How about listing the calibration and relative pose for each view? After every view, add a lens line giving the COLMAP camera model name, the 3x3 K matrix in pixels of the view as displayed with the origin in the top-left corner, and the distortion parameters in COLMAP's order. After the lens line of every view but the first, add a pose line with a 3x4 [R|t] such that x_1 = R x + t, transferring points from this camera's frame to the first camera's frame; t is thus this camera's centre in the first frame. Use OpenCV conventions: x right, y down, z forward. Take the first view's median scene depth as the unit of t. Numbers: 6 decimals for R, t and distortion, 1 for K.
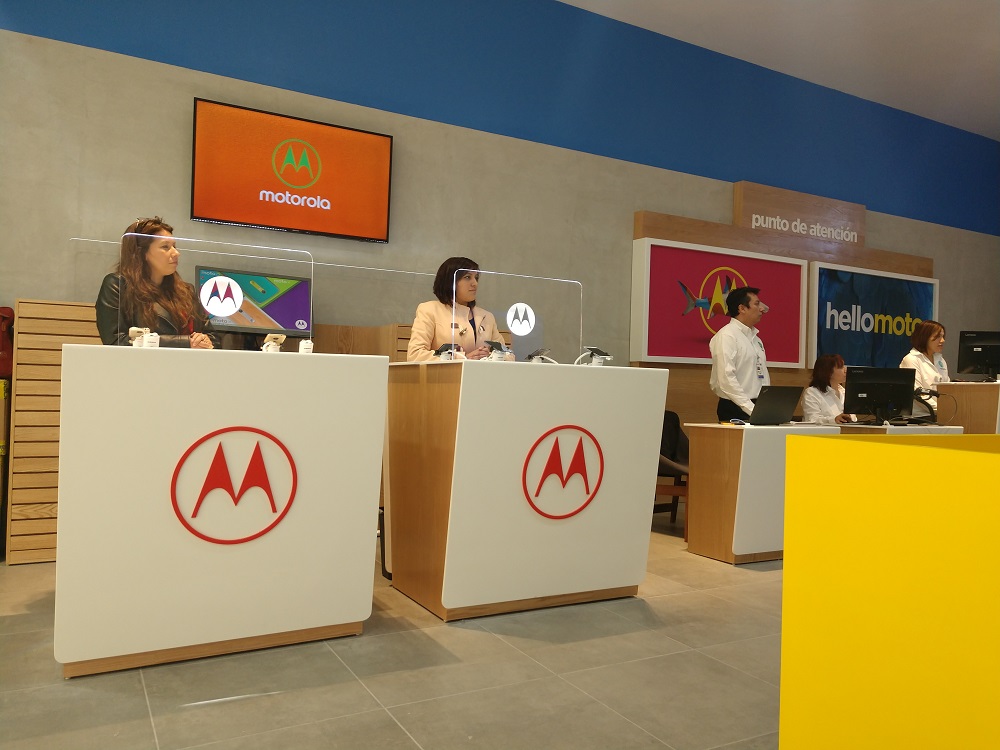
lens RADIAL K [[770.4, 0, 505.0], [0, 770.4, 373.6], [0, 0, 1]] dist [0.028840, 0.004786]
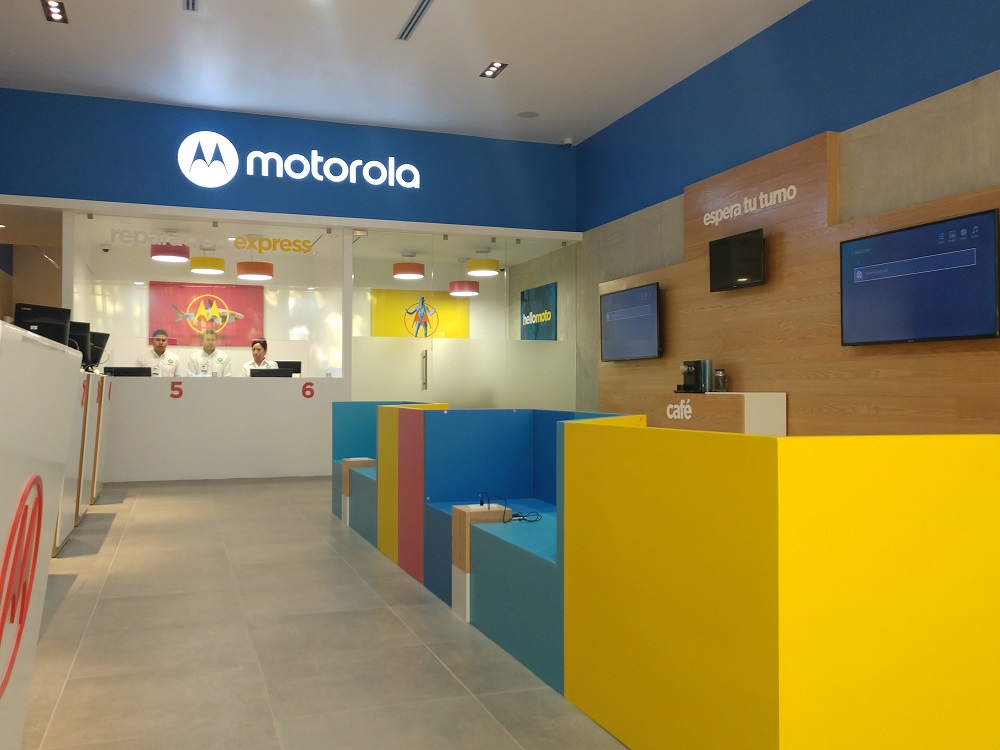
lens RADIAL K [[908.6, 0, 500.0], [0, 908.6, 365.4], [0, 0, 1]] dist [0.019442, 0.040158]
pose [[0.170805, -0.000658, 0.985305, -0.185647], [-0.010967, 0.999937, 0.002569, -0.001737], [-0.985244, -0.011244, 0.170787, 0.296802]]
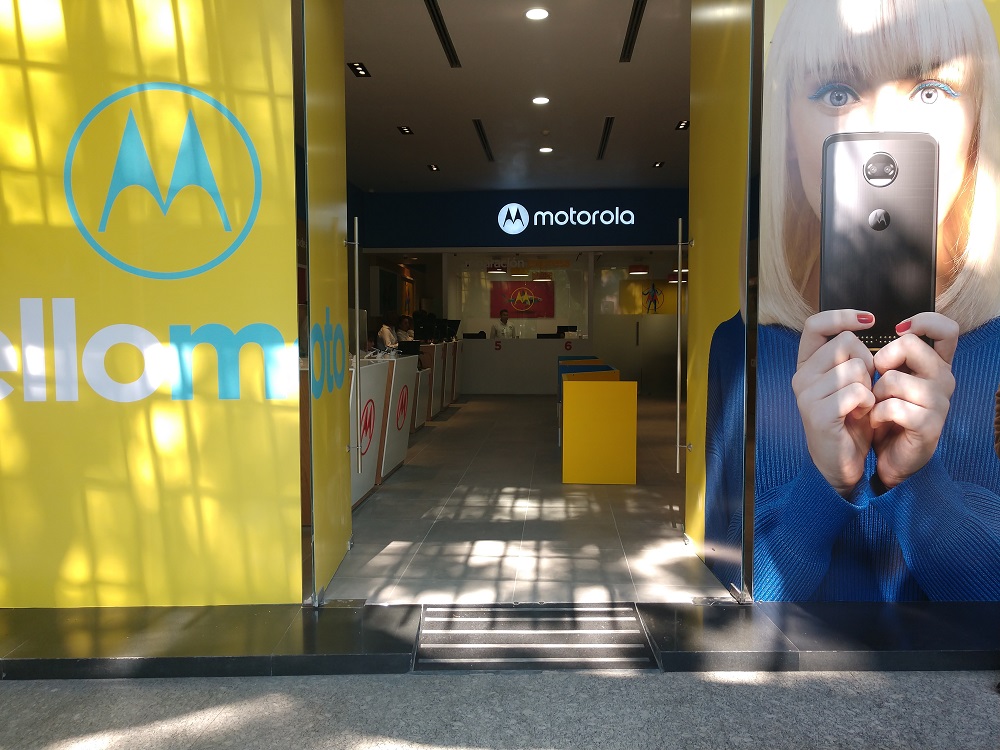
lens RADIAL K [[770.4, 0, 495.6], [0, 770.4, 370.3], [0, 0, 1]] dist [0.028840, 0.004786]
pose [[0.556179, -0.074444, 0.827721, -0.700229], [0.002296, 0.996114, 0.088046, -0.075657], [-0.831059, -0.047069, 0.554189, -0.171529]]
